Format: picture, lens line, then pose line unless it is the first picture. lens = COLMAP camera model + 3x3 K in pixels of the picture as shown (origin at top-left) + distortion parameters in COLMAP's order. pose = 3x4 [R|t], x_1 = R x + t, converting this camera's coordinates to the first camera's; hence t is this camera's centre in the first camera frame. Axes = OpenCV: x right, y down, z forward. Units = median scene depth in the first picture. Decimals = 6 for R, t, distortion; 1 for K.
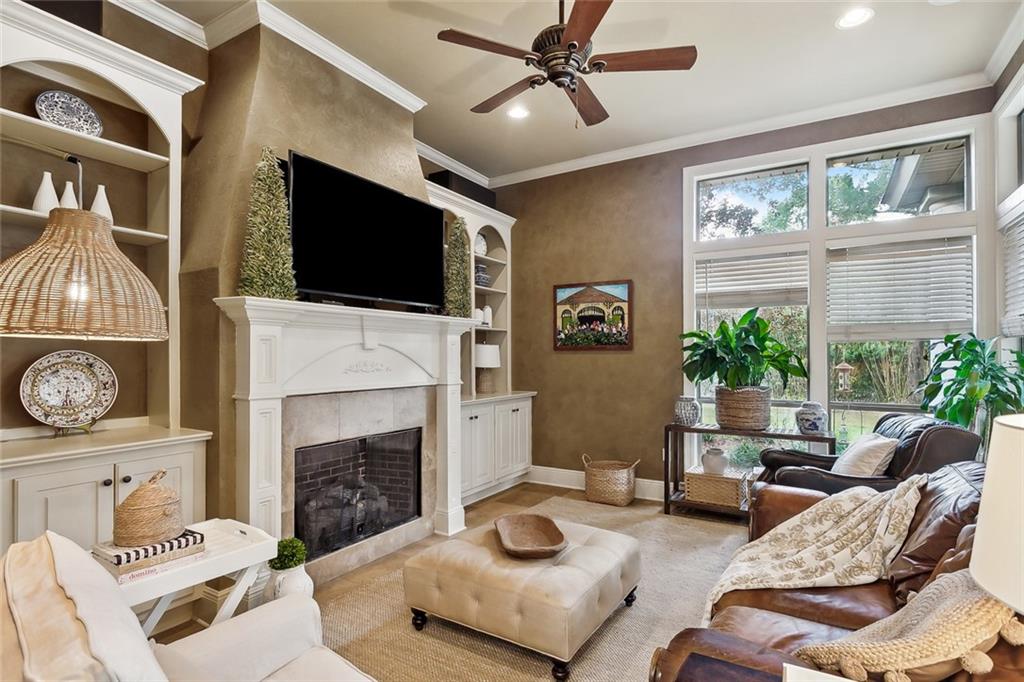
lens RADIAL K [[501.4, 0, 506.9], [0, 501.4, 344.9], [0, 0, 1]] dist [-0.000401, -0.000070]
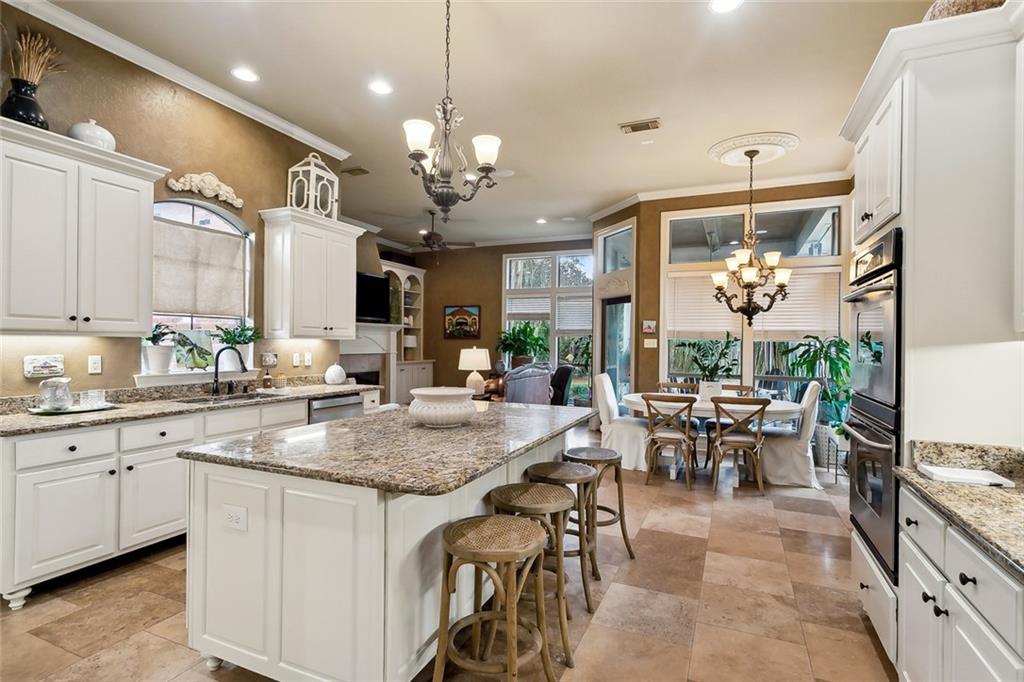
lens RADIAL K [[501.4, 0, 506.9], [0, 501.4, 344.9], [0, 0, 1]] dist [-0.000401, -0.000070]
pose [[0.991667, 0.010280, 0.128416, 0.088552], [-0.013431, 0.999629, 0.023694, -0.015774], [-0.128125, -0.025221, 0.991437, -1.038701]]
